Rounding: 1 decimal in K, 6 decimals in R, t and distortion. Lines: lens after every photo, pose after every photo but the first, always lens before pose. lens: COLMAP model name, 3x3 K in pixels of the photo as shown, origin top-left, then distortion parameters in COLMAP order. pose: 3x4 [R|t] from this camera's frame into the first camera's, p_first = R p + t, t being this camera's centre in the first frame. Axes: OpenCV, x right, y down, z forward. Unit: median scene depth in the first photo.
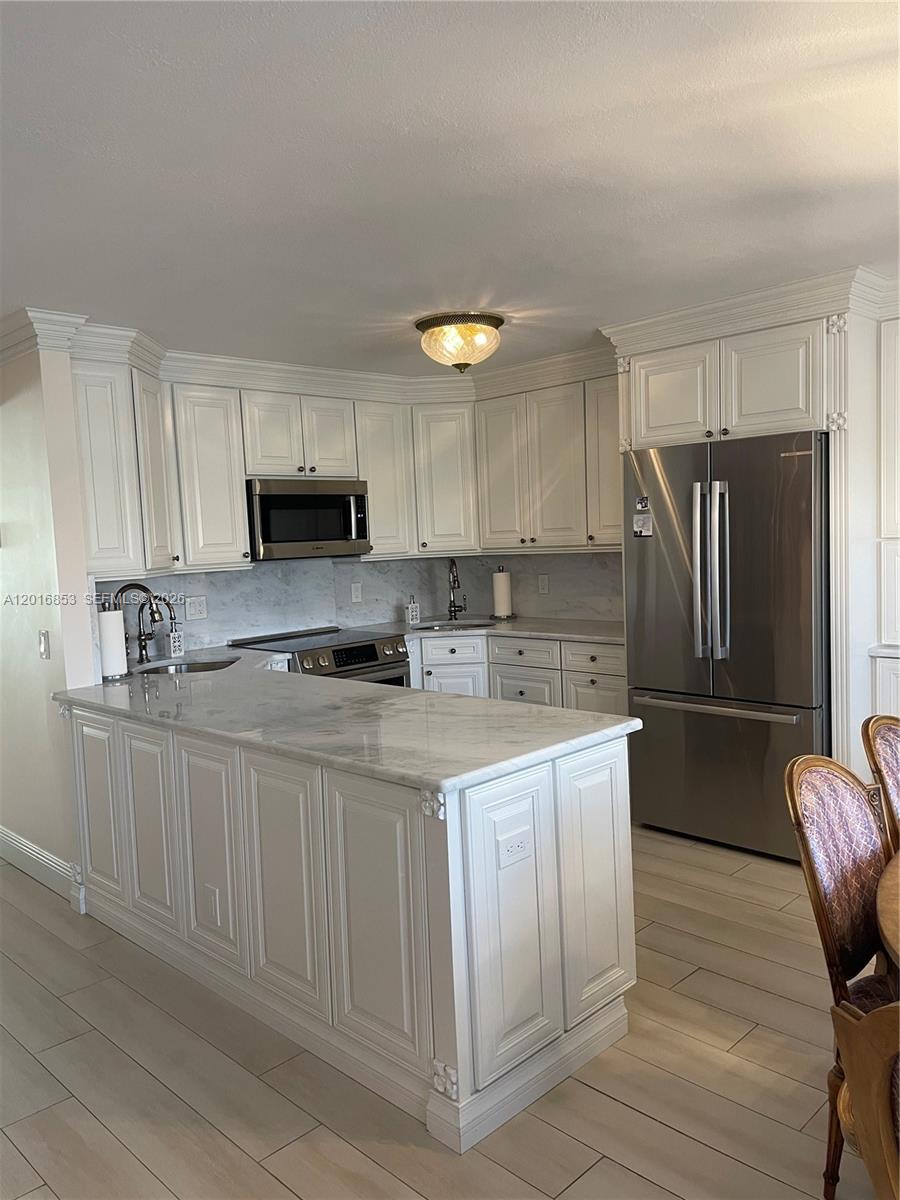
lens RADIAL K [[901.2, 0, 451.3], [0, 901.2, 605.9], [0, 0, 1]] dist [0.057166, -0.045464]
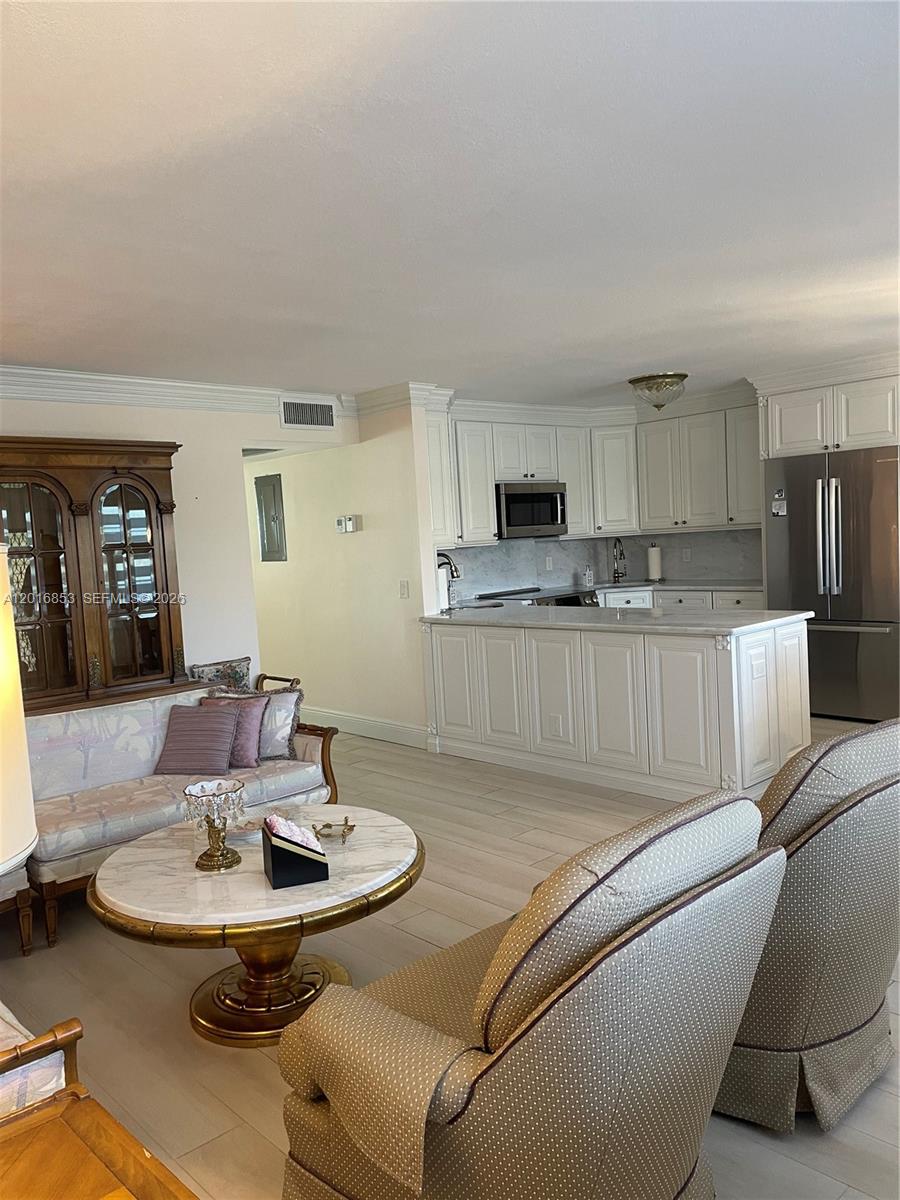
lens RADIAL K [[901.2, 0, 445.8], [0, 901.2, 605.5], [0, 0, 1]] dist [0.057166, -0.045464]
pose [[0.999215, -0.012075, -0.037717, -0.267565], [0.012014, 0.999926, -0.001856, 0.063535], [0.037737, 0.001402, 0.999287, -0.493353]]
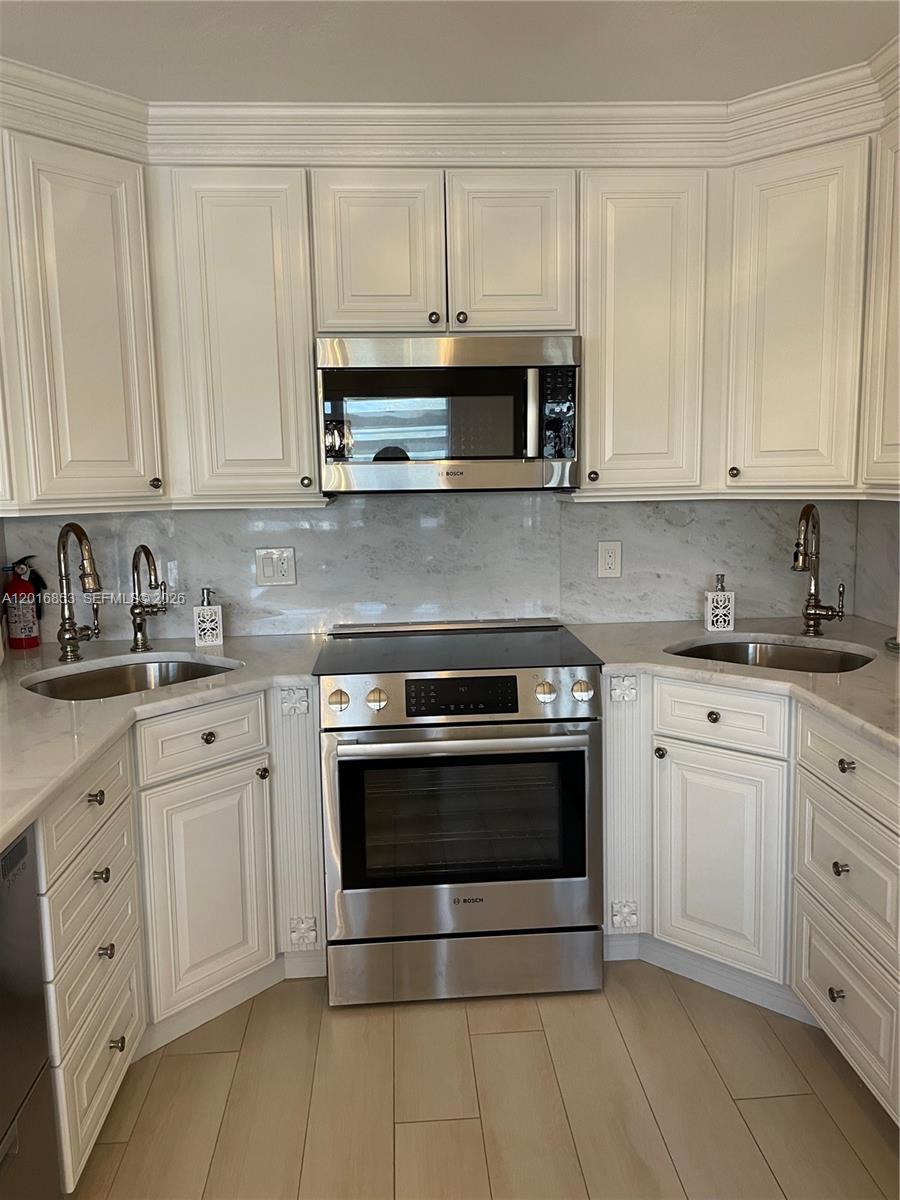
lens RADIAL K [[901.2, 0, 445.6], [0, 901.2, 589.9], [0, 0, 1]] dist [0.057166, -0.045464]
pose [[0.749442, 0.116488, -0.651742, 0.213950], [-0.068467, 0.992758, 0.098708, -0.053711], [0.658521, -0.029353, 0.751990, 0.674867]]
